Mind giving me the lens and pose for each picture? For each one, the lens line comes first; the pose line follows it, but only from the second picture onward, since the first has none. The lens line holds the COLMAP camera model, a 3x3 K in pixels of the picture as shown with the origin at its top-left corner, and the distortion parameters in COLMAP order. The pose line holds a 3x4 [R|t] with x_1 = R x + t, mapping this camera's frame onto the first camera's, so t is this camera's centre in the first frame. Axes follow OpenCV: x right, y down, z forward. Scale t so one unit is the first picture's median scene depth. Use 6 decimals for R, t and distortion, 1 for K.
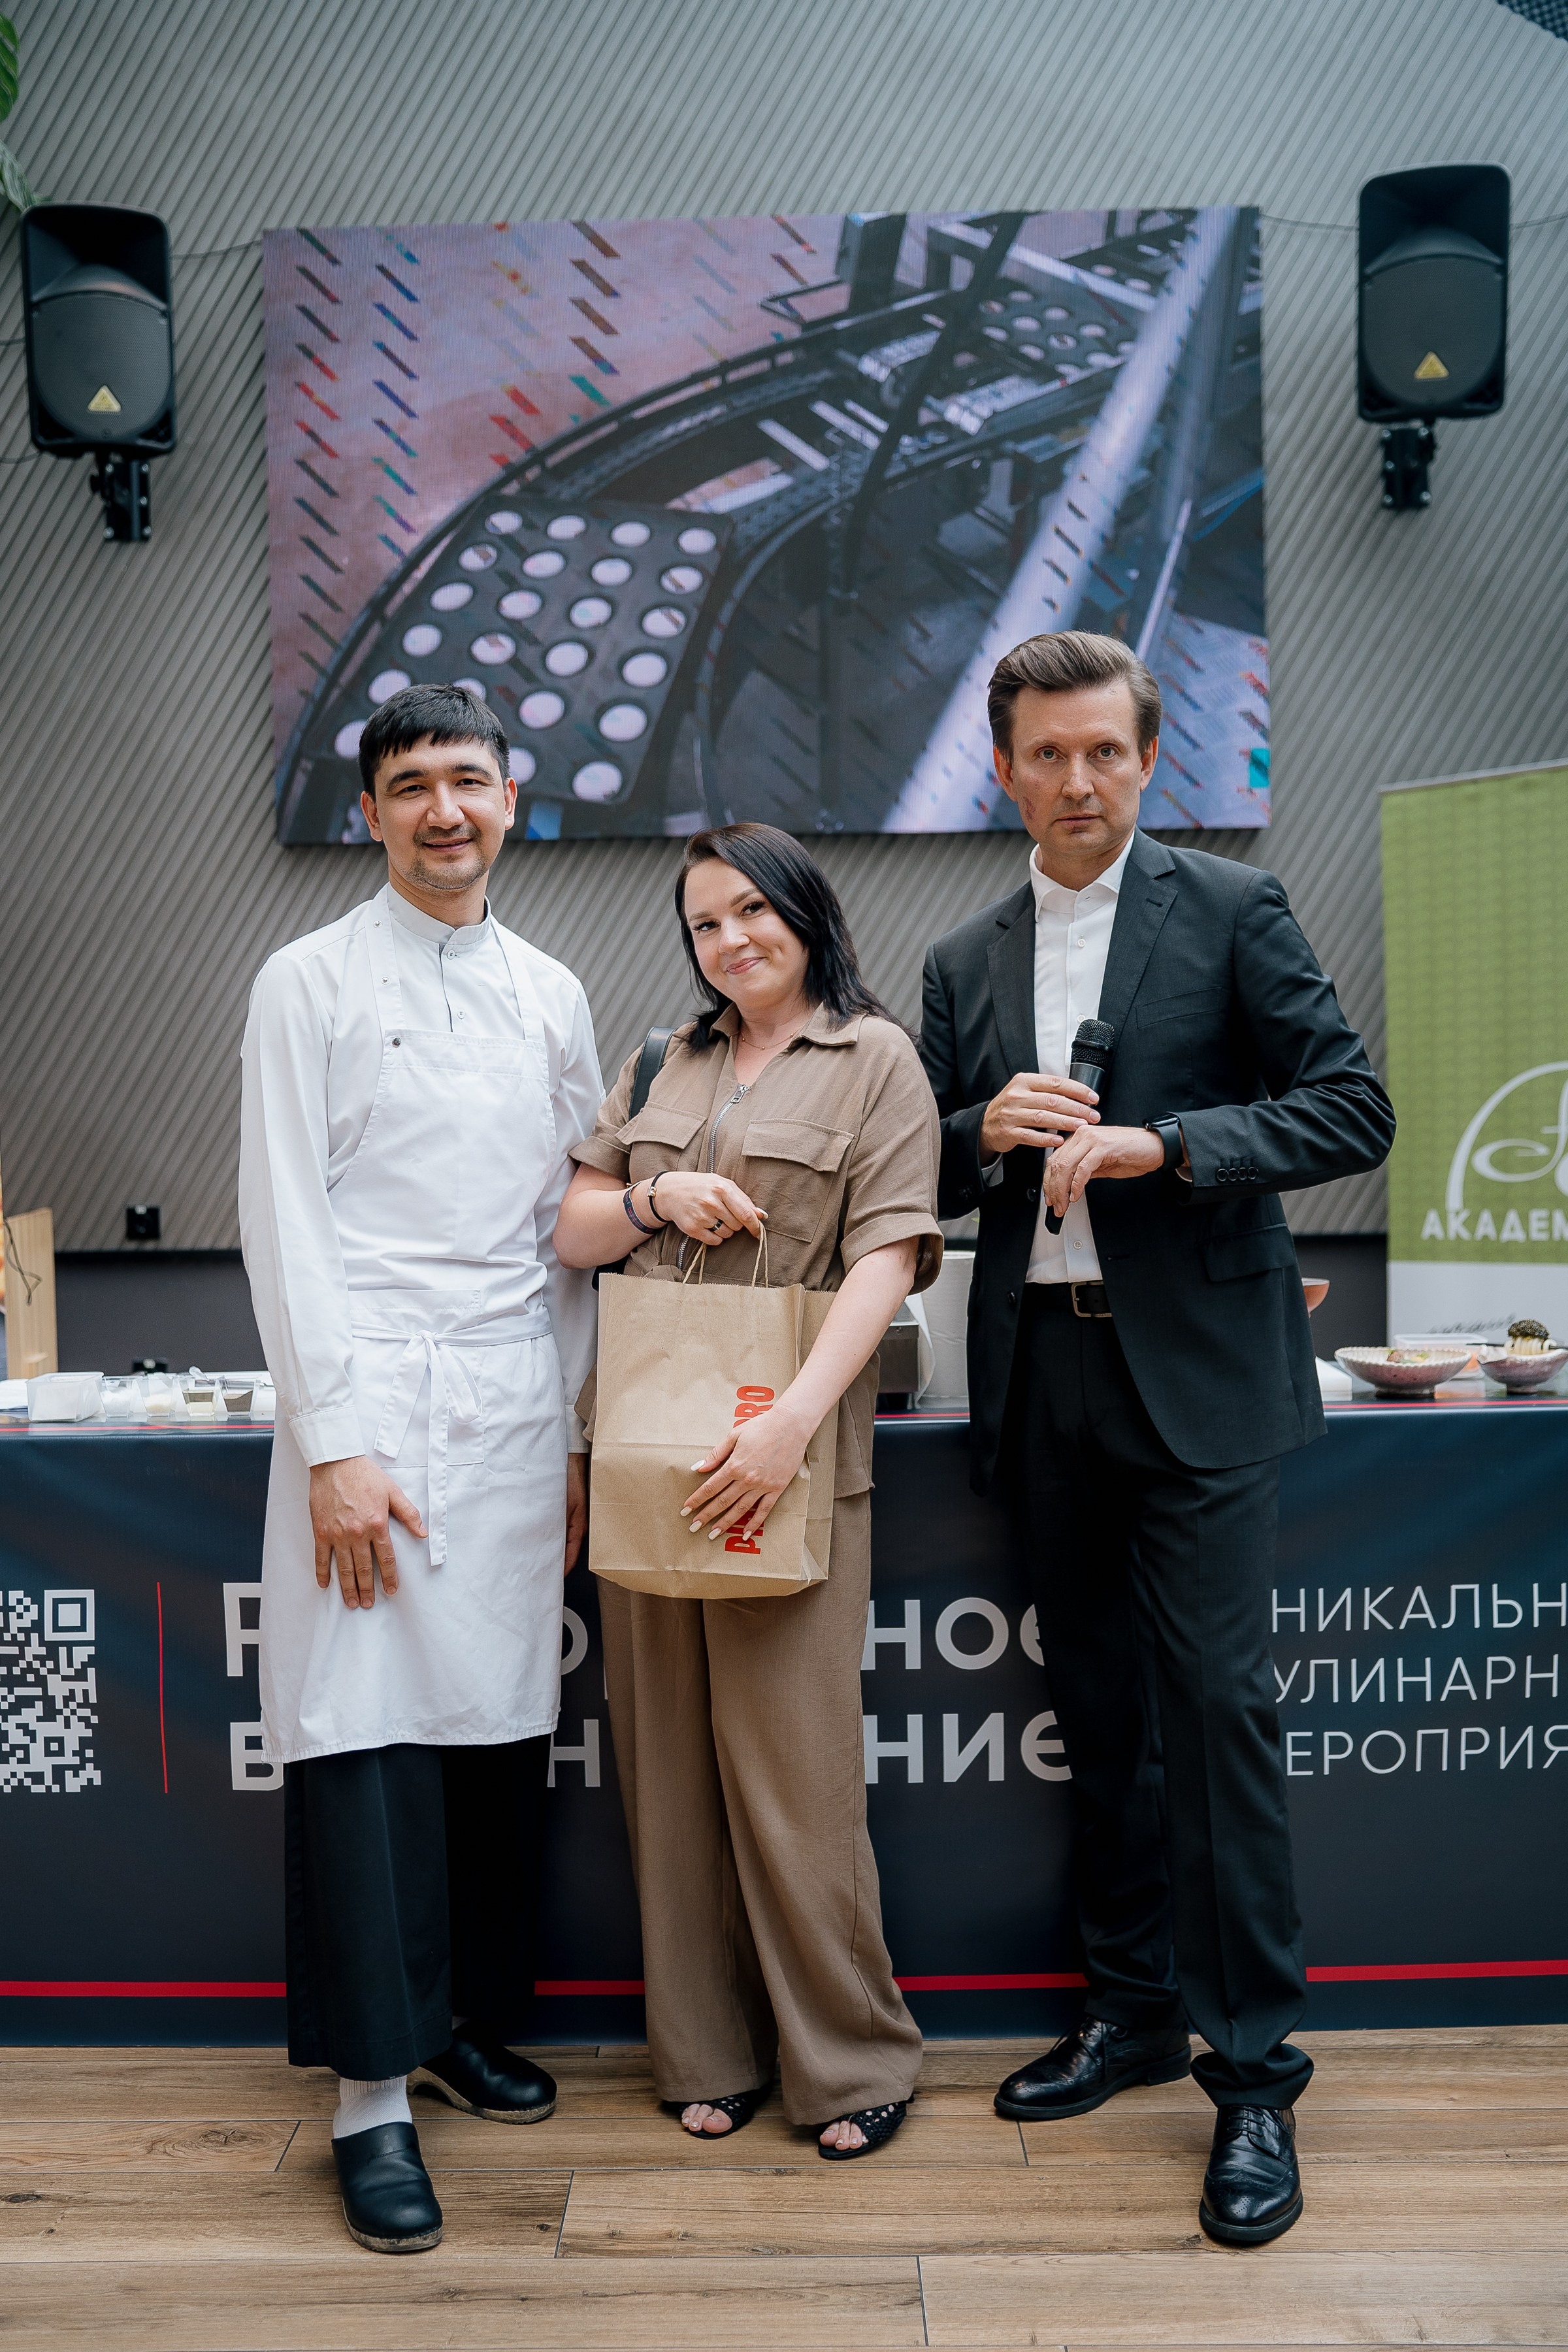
lens RADIAL K [[2496.3, 0, 764.0], [0, 2496.3, 1252.8], [0, 0, 1]] dist [-0.075627, 0.223545]
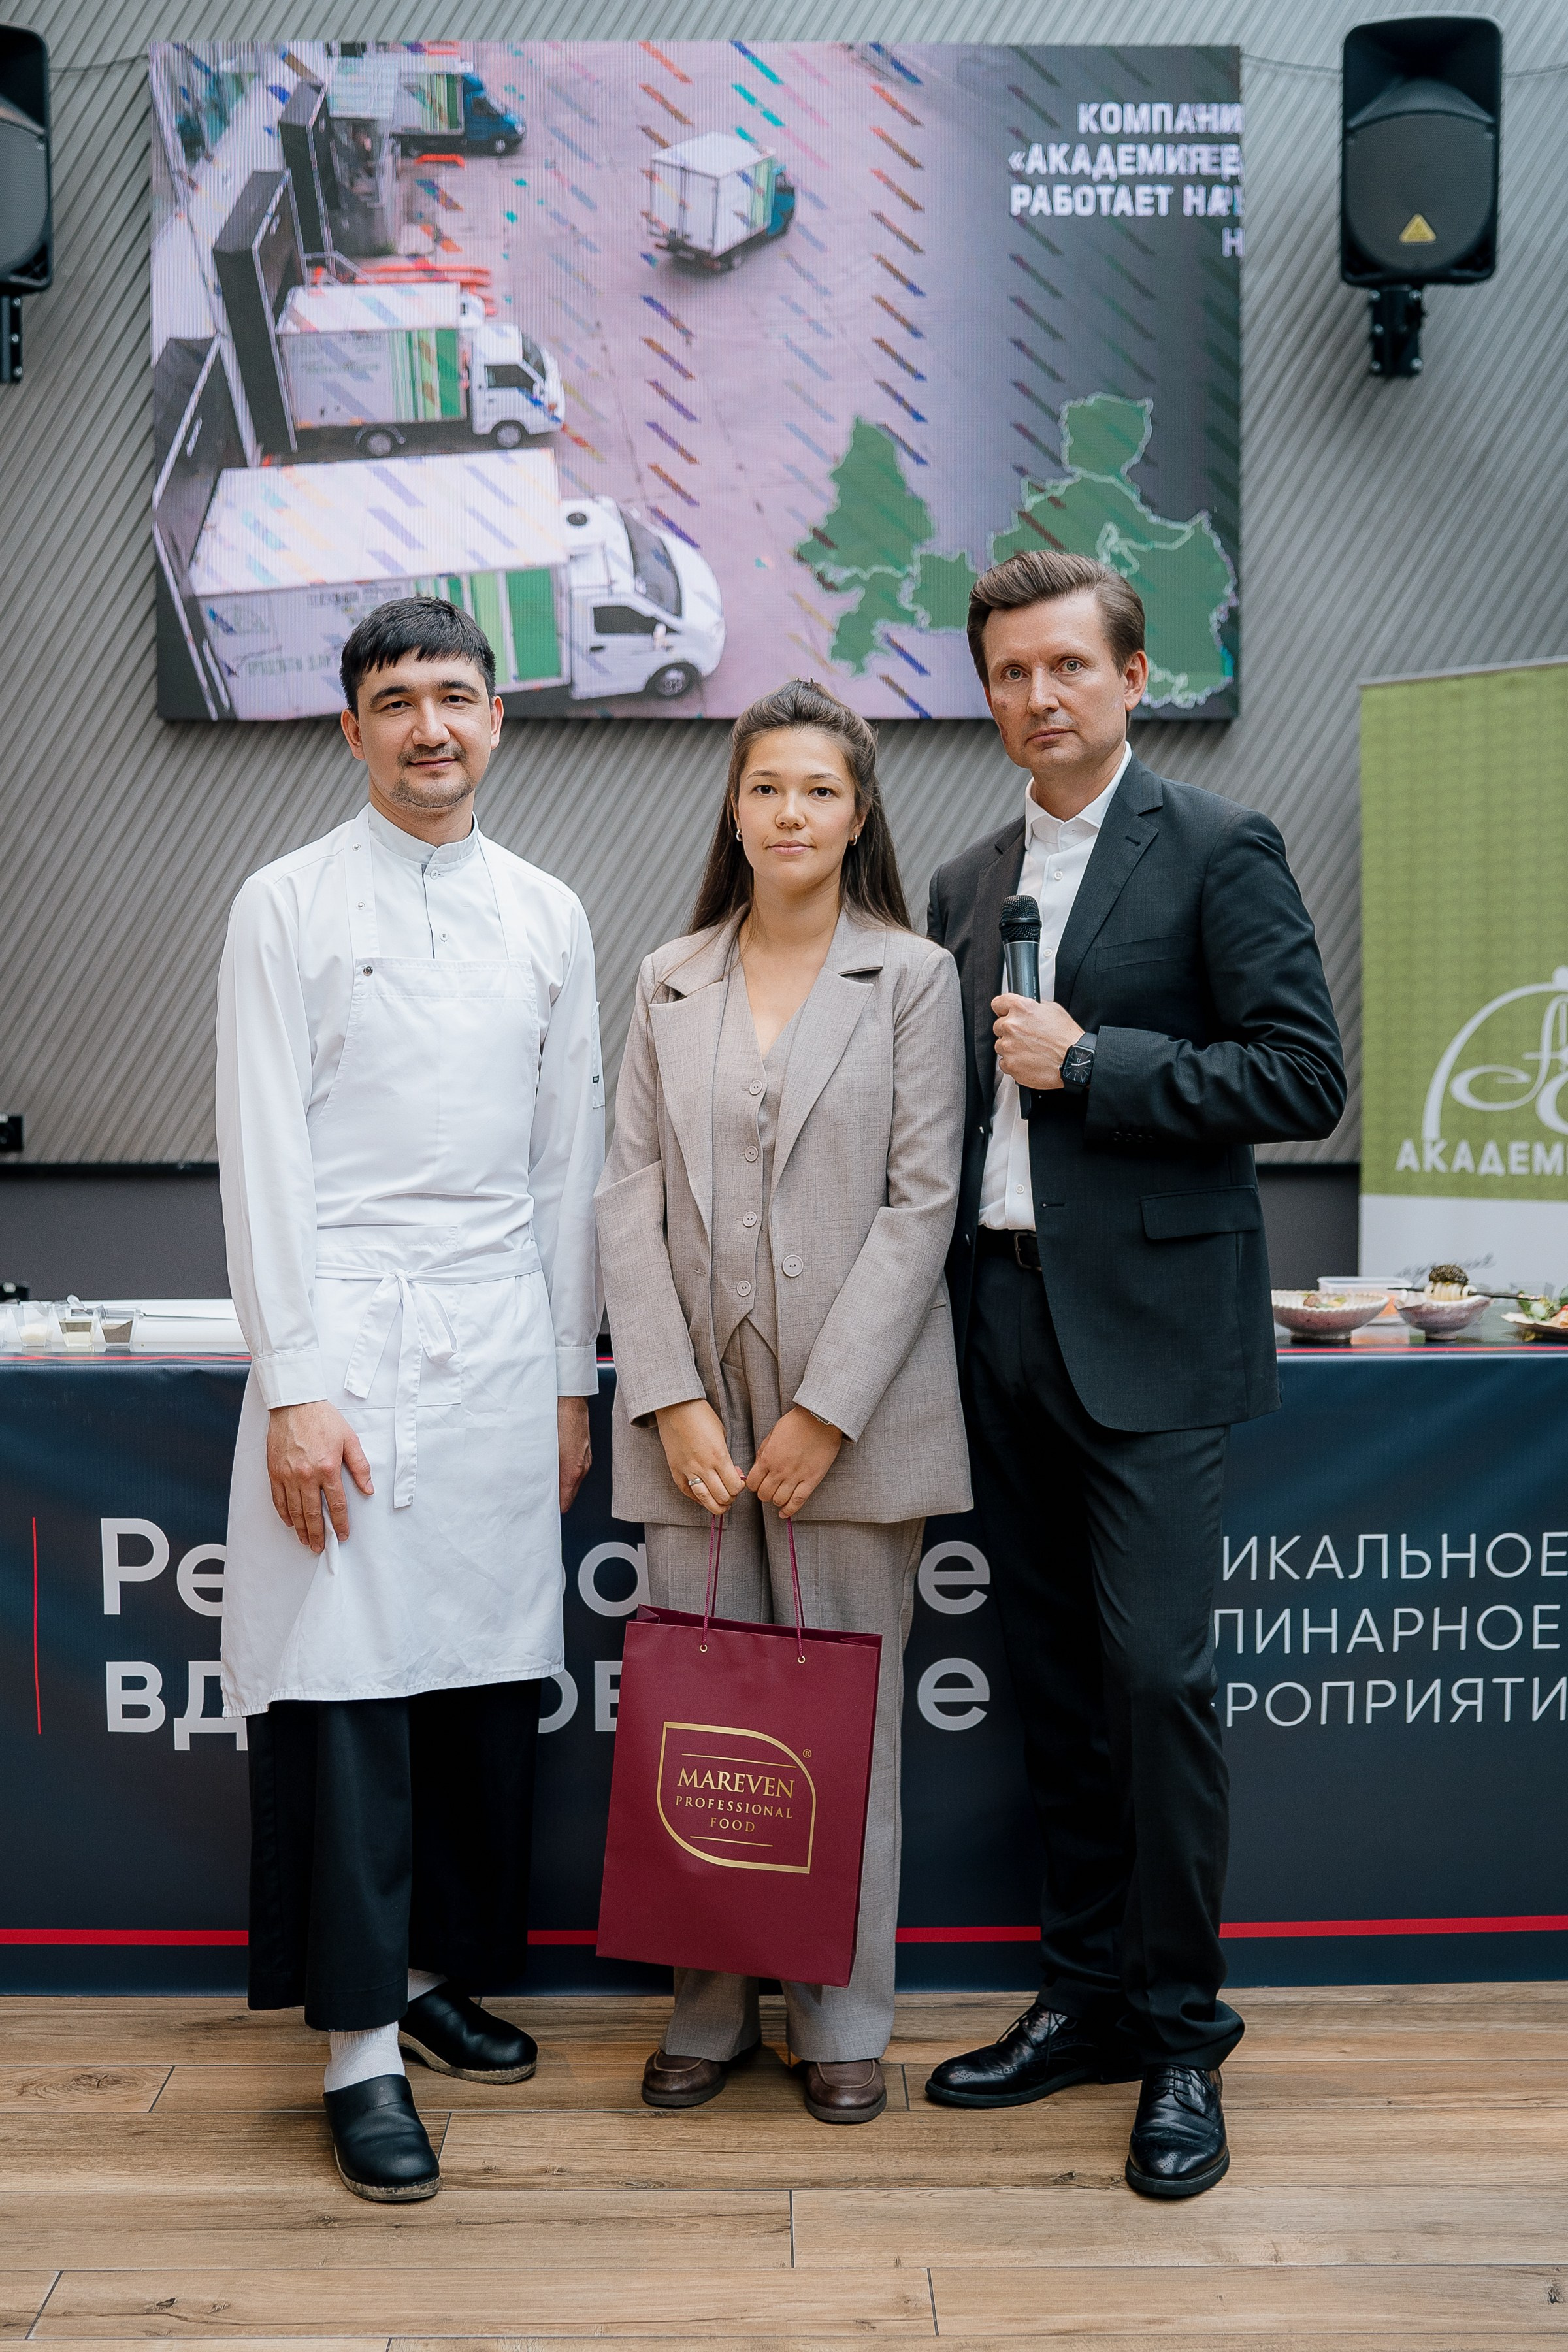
lens RADIAL K [[2956.5, 0, 796.9], [0, 2956.5, 1170.1], [0, 0, 1]] dist [-0.104718, 0.361616]
pose [[0.999576, 0.013511, 0.025807, 0.022901], [-0.013609, 0.999901, 0.003632, -0.011421], [-0.025755, -0.003982, 0.999660, -0.154731]]
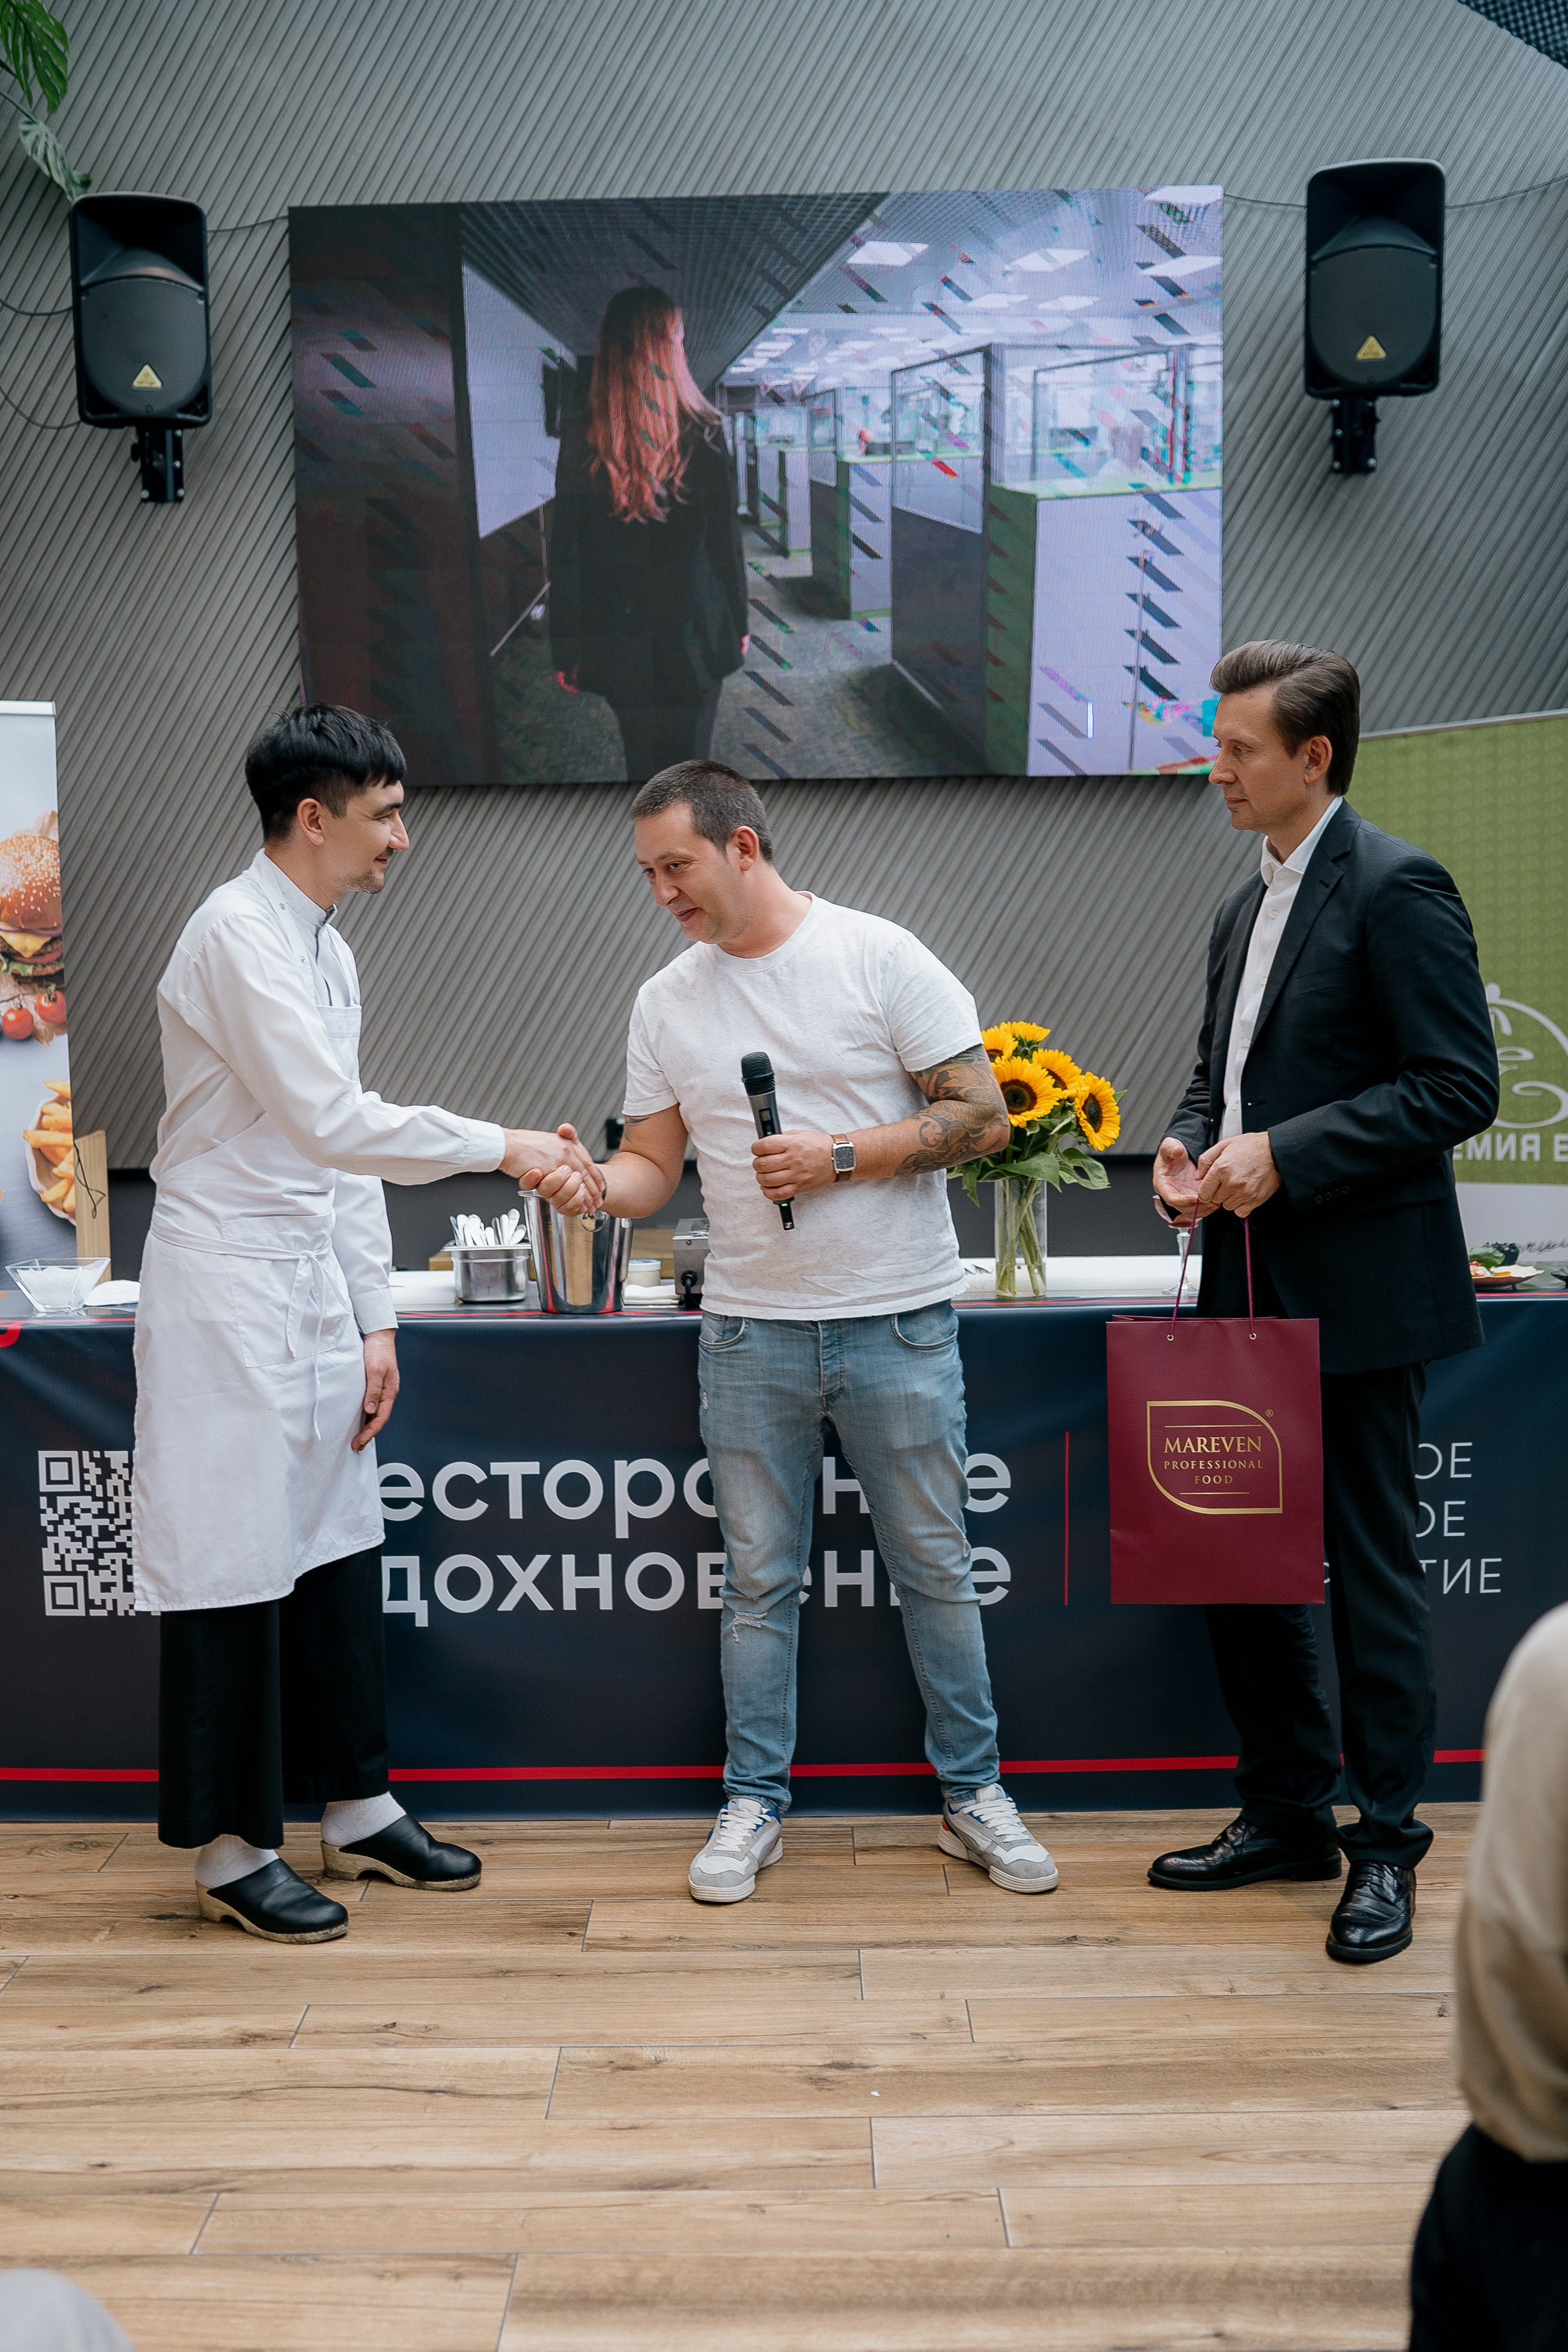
lens RADIAL K [[2757.0, 0, 770.9], [0, 2757.0, 1215.5], [0, 0, 1]] dist [-0.075097, 0.380566]
pose [[0.999999, 0.001050, 0.001059, 0.010784], [-0.001074, 0.999723, 0.023522, -0.012655], [-0.001034, -0.023523, 0.999723, -0.354546]]
